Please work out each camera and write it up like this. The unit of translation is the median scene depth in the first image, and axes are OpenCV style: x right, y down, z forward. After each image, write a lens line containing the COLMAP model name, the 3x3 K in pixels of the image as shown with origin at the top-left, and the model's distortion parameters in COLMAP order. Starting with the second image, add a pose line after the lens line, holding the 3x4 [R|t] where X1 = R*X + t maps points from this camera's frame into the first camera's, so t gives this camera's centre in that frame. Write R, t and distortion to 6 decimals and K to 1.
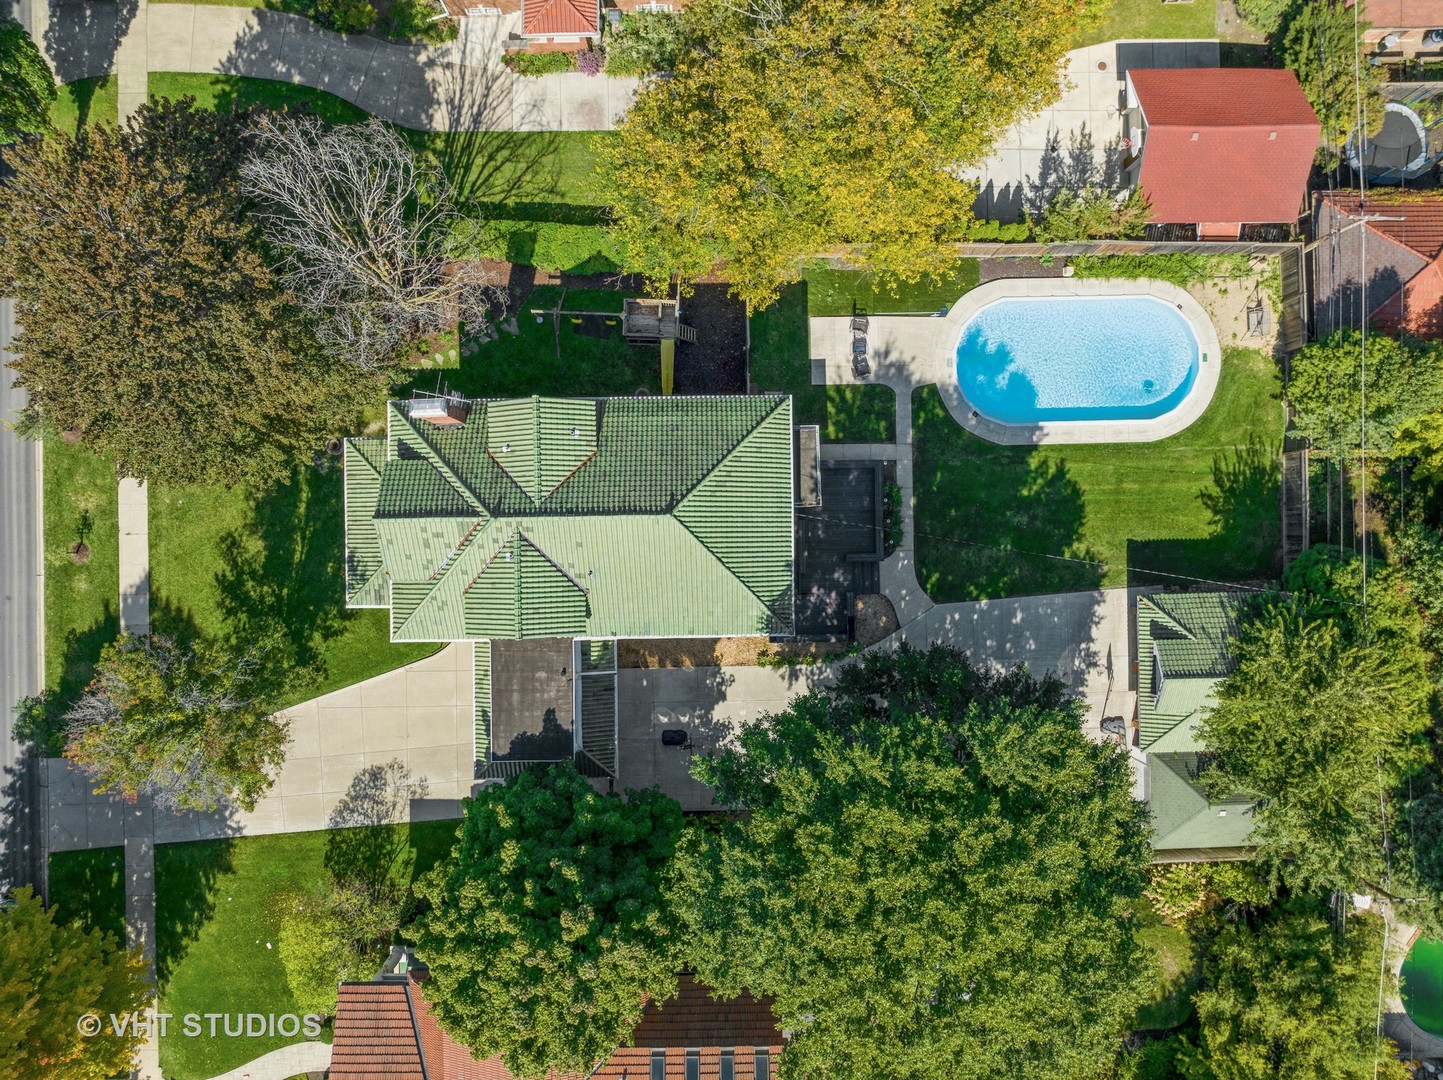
lens RADIAL K [[1005.3, 0, 721.5], [0, 1005.3, 540.0], [0, 0, 1]] dist [-0.037543, 0.001530]
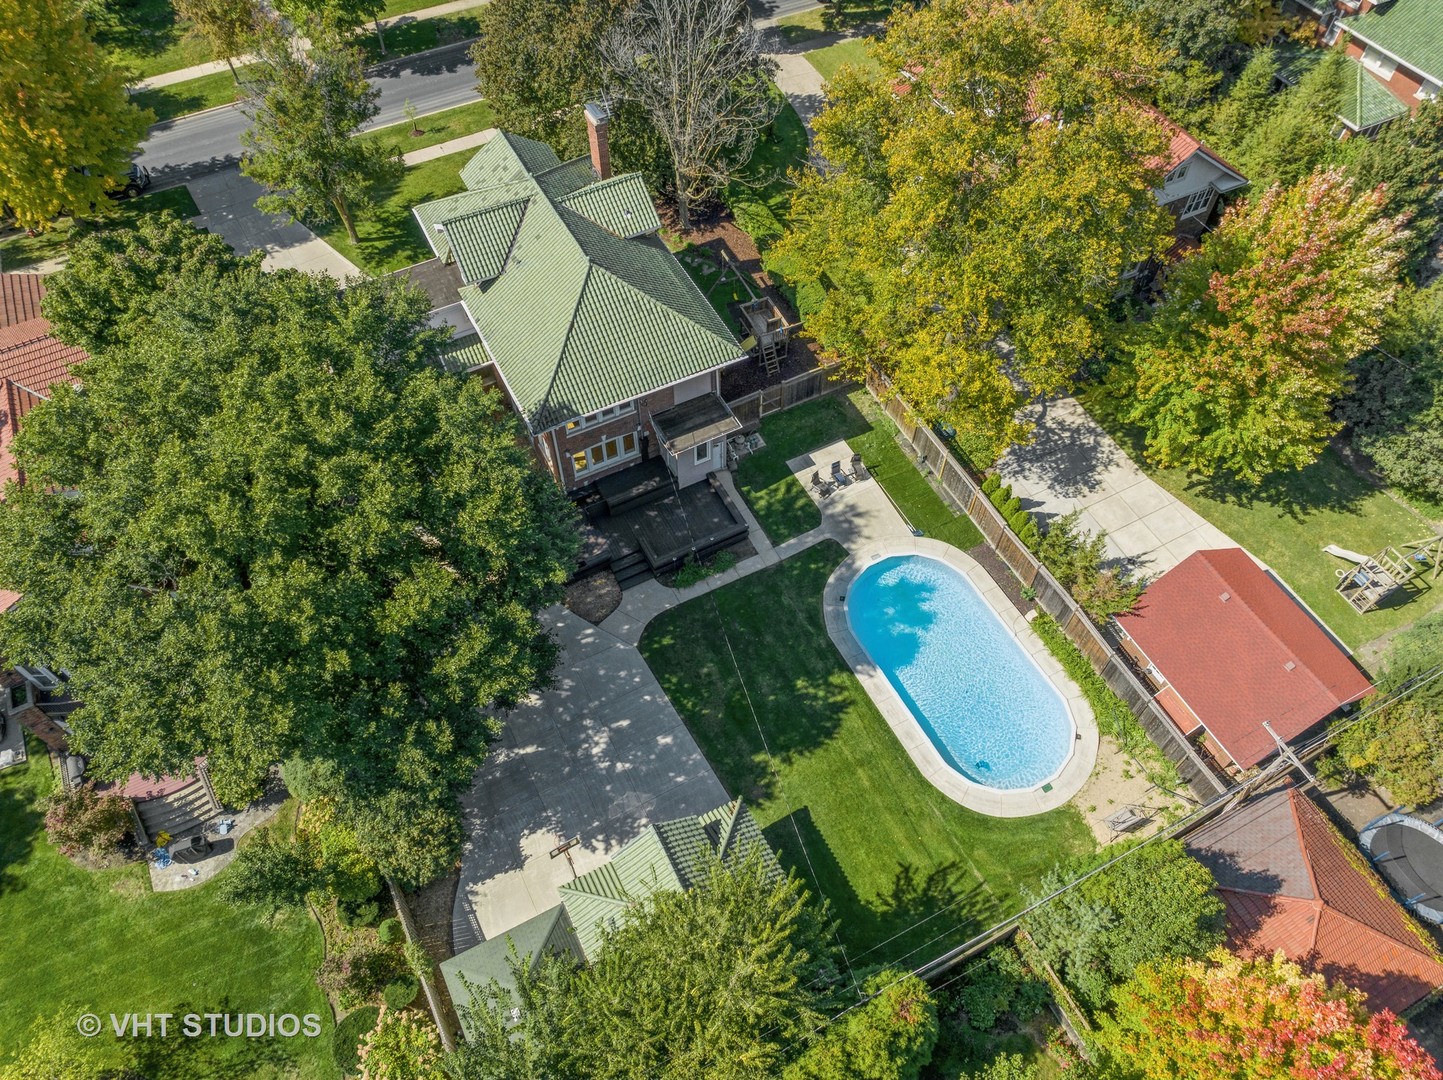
lens RADIAL K [[1005.3, 0, 721.5], [0, 1005.3, 540.0], [0, 0, 1]] dist [-0.037543, 0.001530]
pose [[0.443888, 0.734883, -0.512749, 0.635575], [-0.896070, 0.367025, -0.249701, 0.184014], [0.004690, 0.570298, 0.821424, 0.212136]]
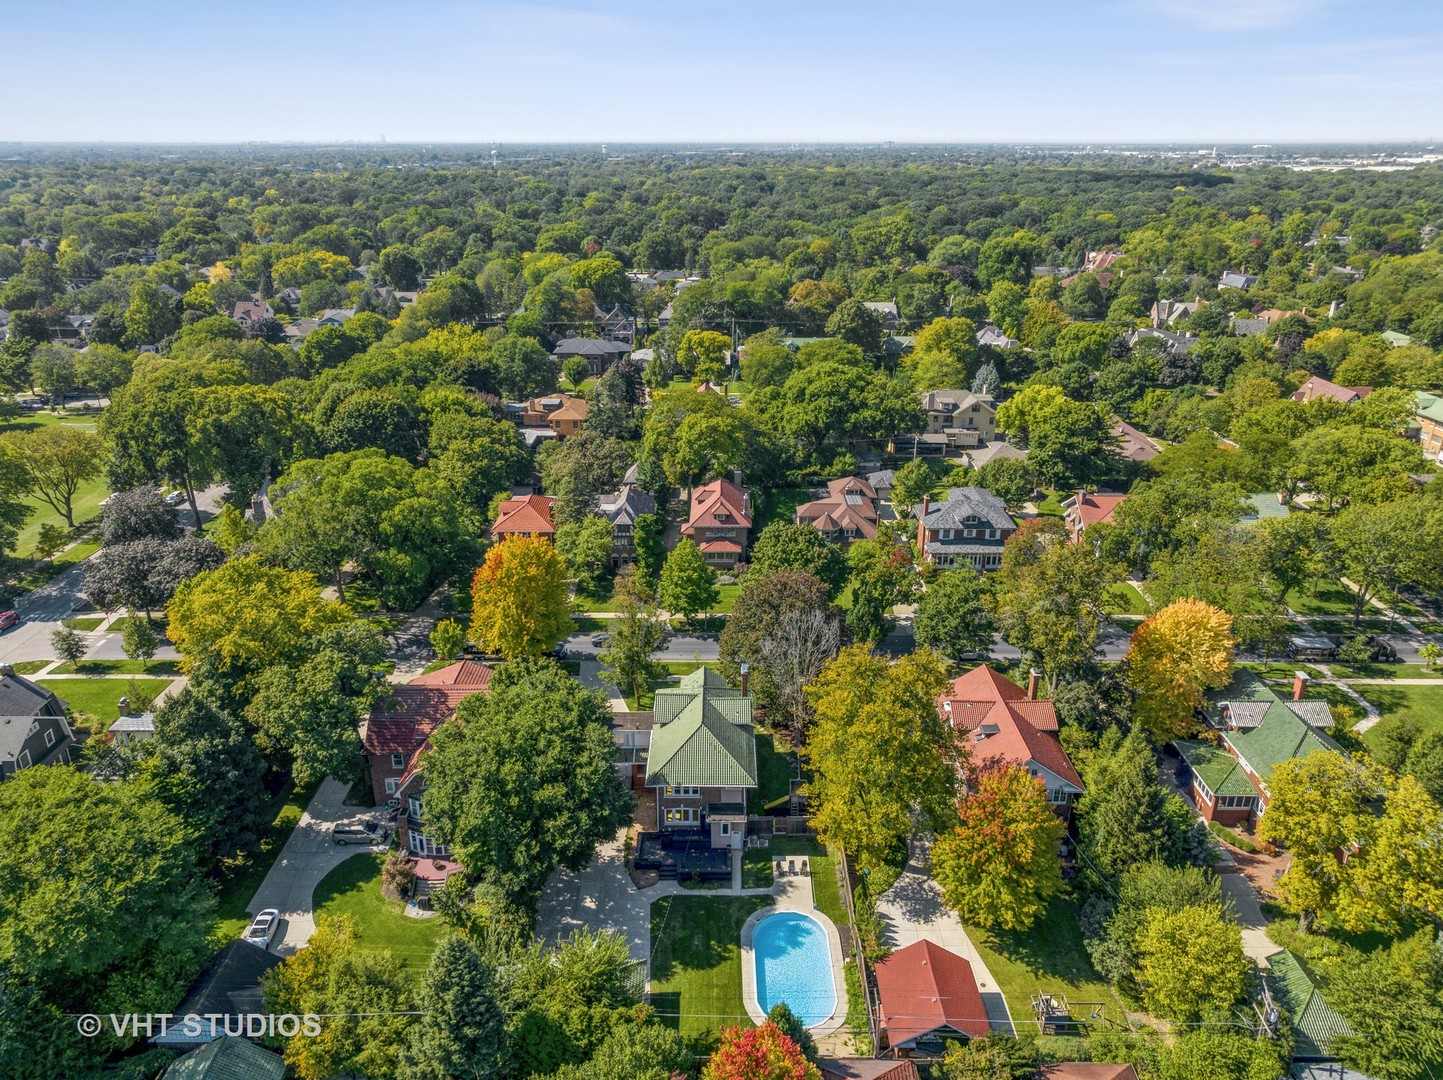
lens RADIAL K [[996.7, 0, 719.9], [0, 996.7, 544.5], [0, 0, 1]] dist [0.002159, 0.000243]
pose [[-0.016463, 0.371394, -0.928329, 1.602219], [-0.999857, -0.002464, 0.016745, -0.087241], [0.003931, 0.928472, 0.371382, -0.233714]]
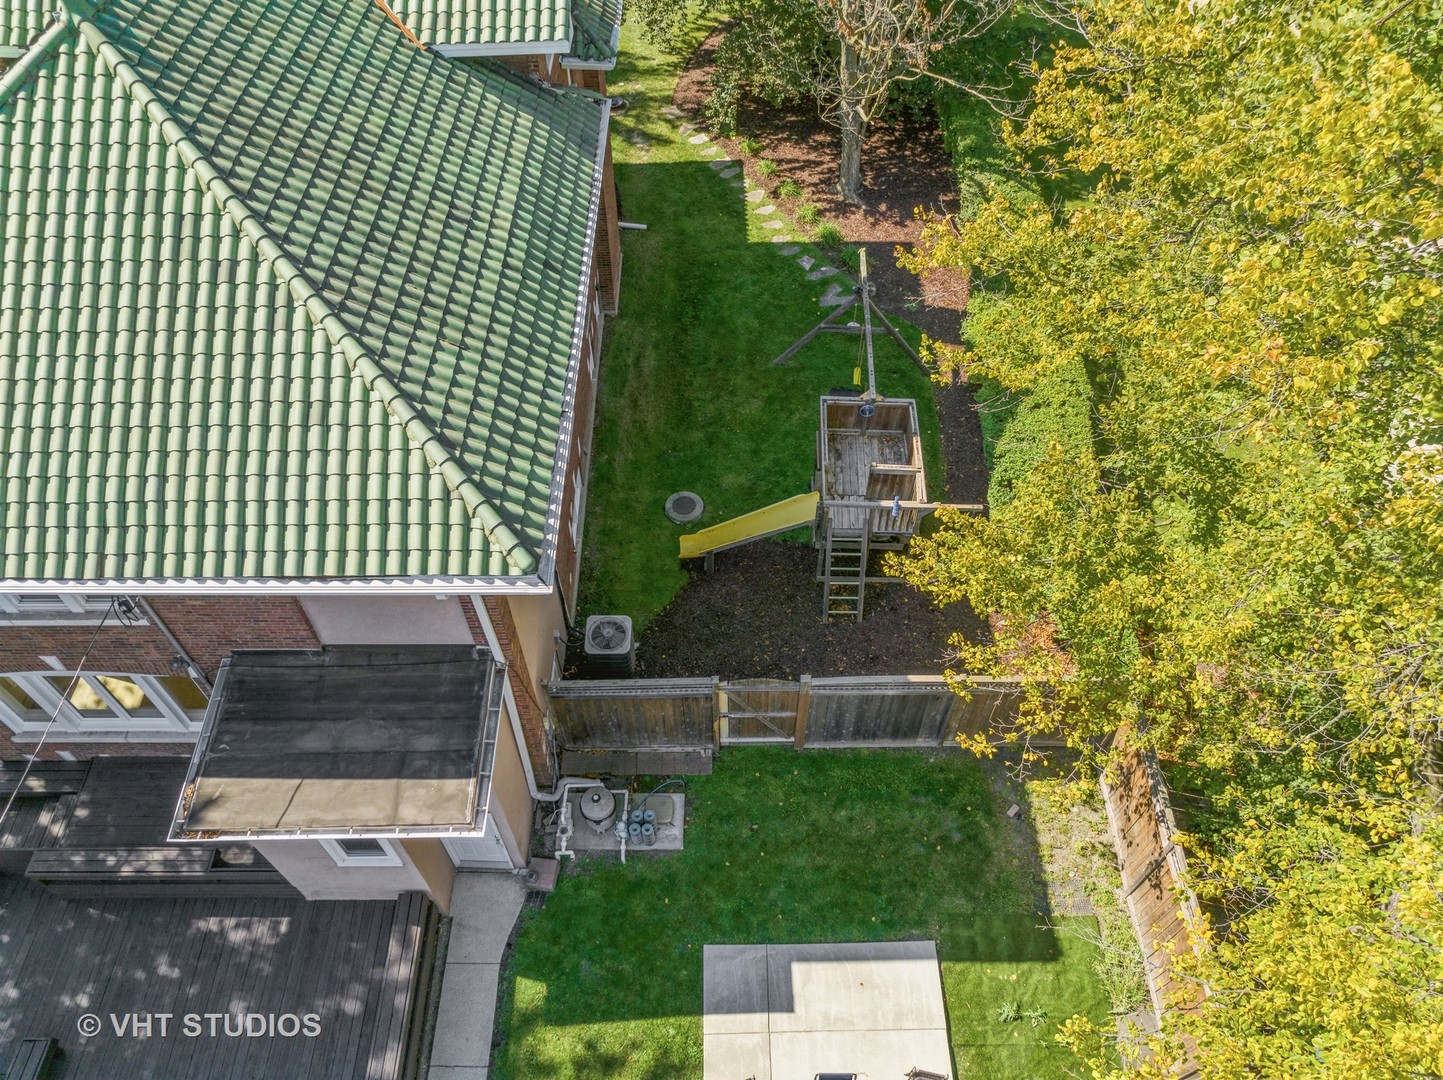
lens RADIAL K [[1005.3, 0, 721.5], [0, 1005.3, 540.0], [0, 0, 1]] dist [-0.037543, 0.001530]
pose [[-0.009116, 0.787397, -0.616379, 0.172012], [-0.999919, -0.012641, -0.001360, -0.158461], [-0.008862, 0.616317, 0.787448, 0.697132]]
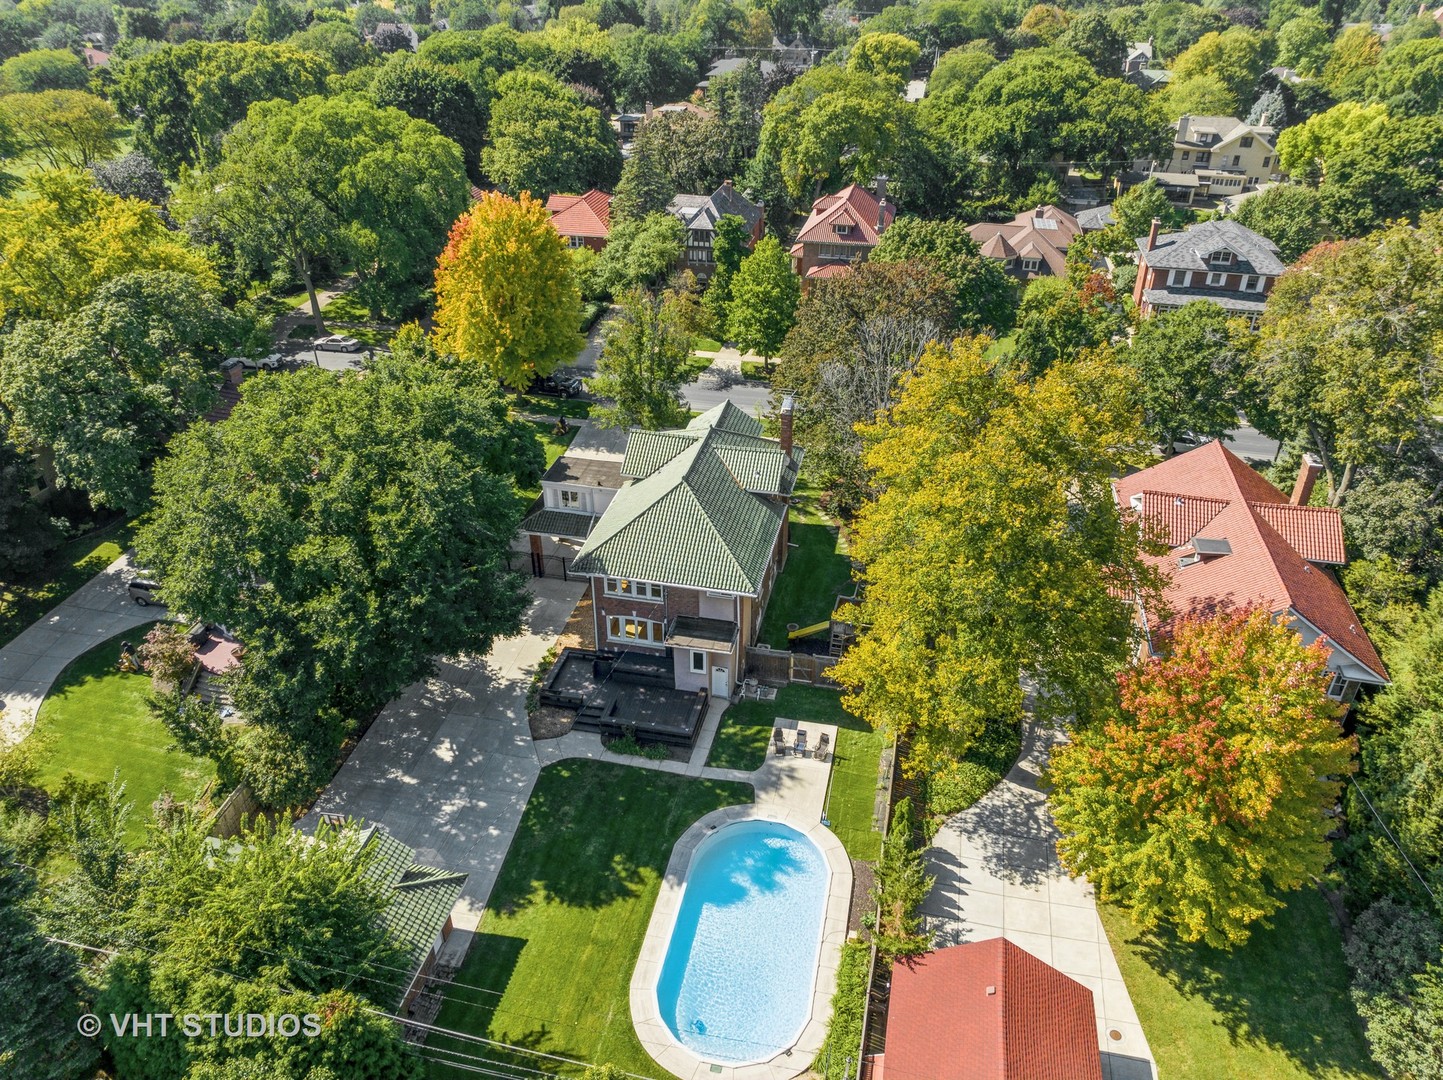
lens RADIAL K [[1005.3, 0, 721.5], [0, 1005.3, 540.0], [0, 0, 1]] dist [-0.037543, 0.001530]
pose [[-0.229789, 0.509522, -0.829207, 0.898109], [-0.973234, -0.117125, 0.197732, -0.289198], [0.003628, 0.852449, 0.522798, 0.272469]]
